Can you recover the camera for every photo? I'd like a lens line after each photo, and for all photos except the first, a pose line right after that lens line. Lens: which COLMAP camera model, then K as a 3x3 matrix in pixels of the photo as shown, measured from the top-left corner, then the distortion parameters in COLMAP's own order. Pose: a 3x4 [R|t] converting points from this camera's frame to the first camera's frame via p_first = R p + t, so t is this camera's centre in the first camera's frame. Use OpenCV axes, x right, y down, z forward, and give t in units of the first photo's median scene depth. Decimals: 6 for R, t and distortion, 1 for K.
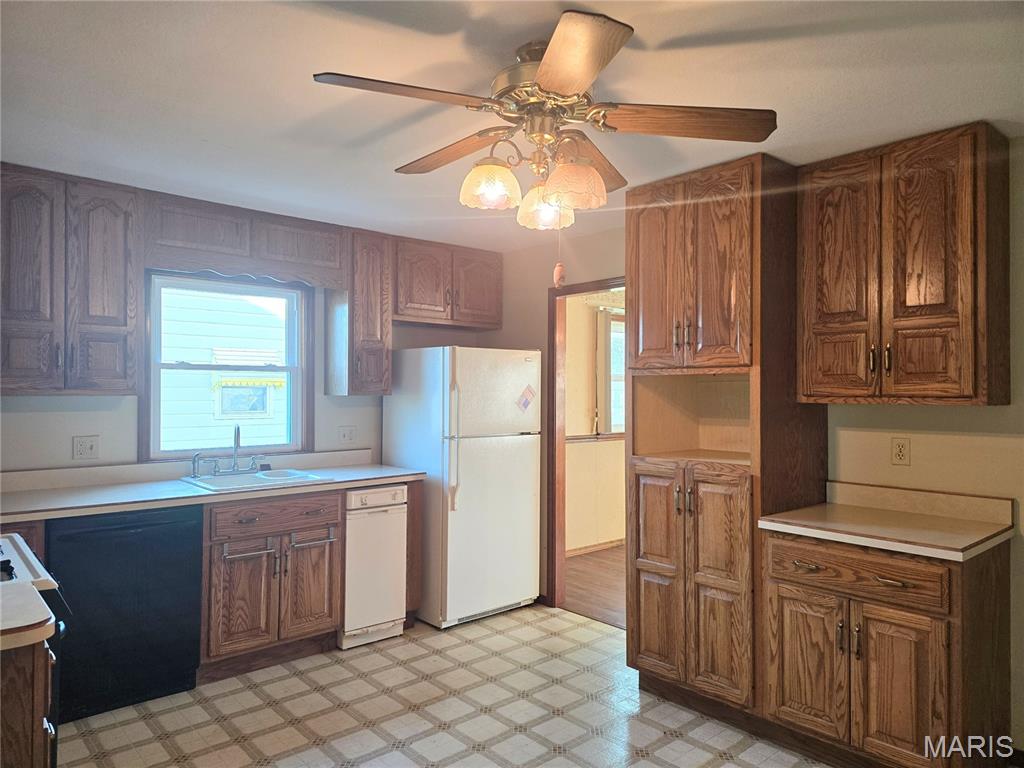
lens RADIAL K [[690.4, 0, 511.3], [0, 690.4, 385.0], [0, 0, 1]] dist [0.079128, -0.056732]
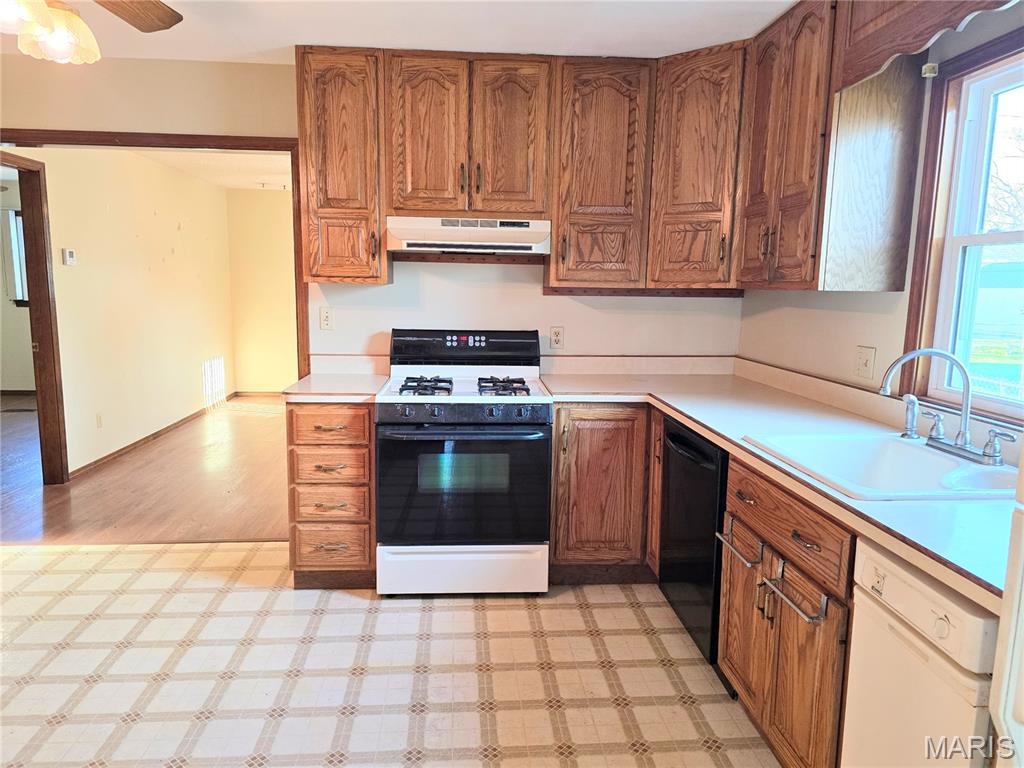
lens RADIAL K [[690.4, 0, 510.1], [0, 690.4, 385.3], [0, 0, 1]] dist [0.079128, -0.056732]
pose [[-0.605862, 0.096883, -0.789648, 0.243558], [-0.018132, 0.990618, 0.135452, 0.014974], [0.795363, 0.096384, -0.598421, 1.280232]]
